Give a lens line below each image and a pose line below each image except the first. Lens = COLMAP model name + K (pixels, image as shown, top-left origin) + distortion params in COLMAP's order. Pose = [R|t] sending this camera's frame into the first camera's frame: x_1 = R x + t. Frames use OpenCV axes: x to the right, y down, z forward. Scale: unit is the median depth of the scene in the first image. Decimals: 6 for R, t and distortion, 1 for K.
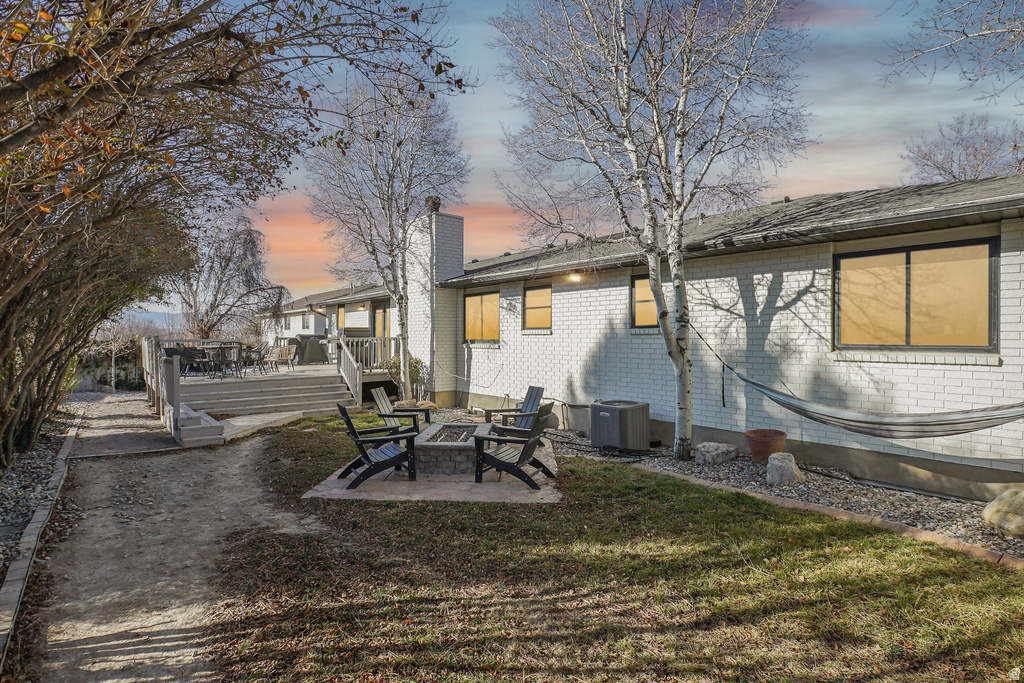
lens RADIAL K [[468.1, 0, 515.9], [0, 468.1, 341.2], [0, 0, 1]] dist [-0.025777, 0.003587]
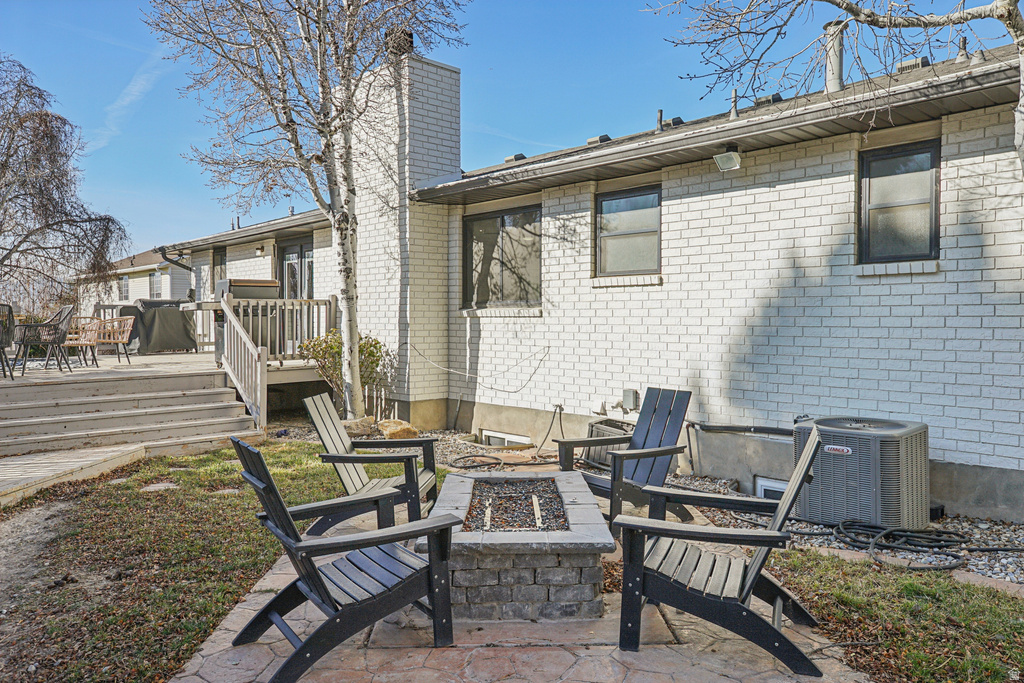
lens RADIAL K [[691.0, 0, 514.0], [0, 691.0, 333.2], [0, 0, 1]] dist [0.015488, 0.018257]
pose [[0.998715, -0.003329, 0.050565, -0.097195], [0.002698, 0.999918, 0.012544, 0.023172], [-0.050602, -0.012392, 0.998642, 0.228160]]
